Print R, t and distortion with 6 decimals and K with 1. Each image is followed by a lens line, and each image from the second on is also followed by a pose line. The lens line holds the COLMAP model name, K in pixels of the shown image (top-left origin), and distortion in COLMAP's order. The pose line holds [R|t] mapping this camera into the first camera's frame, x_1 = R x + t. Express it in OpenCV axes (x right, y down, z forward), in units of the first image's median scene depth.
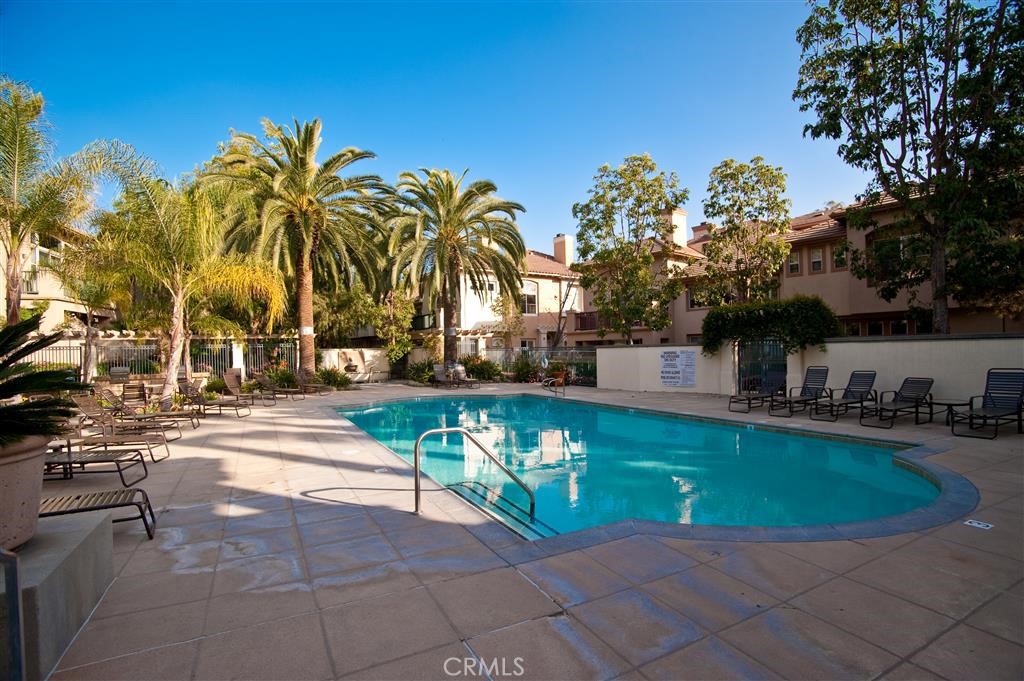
lens RADIAL K [[503.6, 0, 512.0], [0, 503.6, 340.5], [0, 0, 1]] dist [-0.078902, 0.029613]
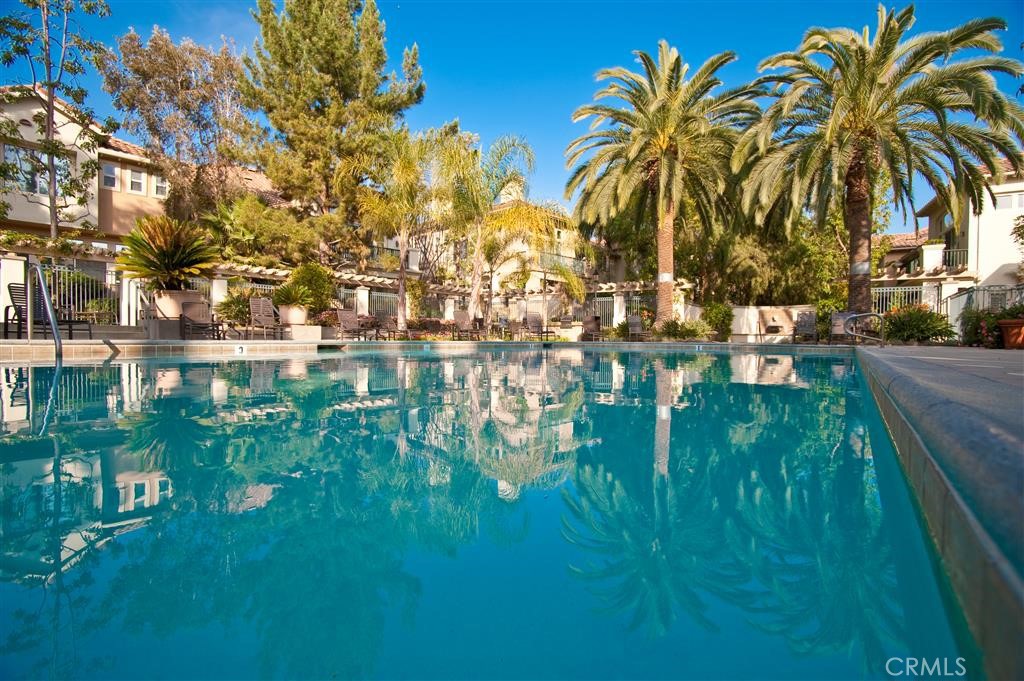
lens RADIAL K [[503.6, 0, 512.0], [0, 503.6, 340.5], [0, 0, 1]] dist [-0.078902, 0.029613]
pose [[0.458532, 0.028257, -0.888229, 0.284047], [-0.003723, 0.999547, 0.029876, 0.070331], [0.888670, -0.010392, 0.458429, 0.331124]]
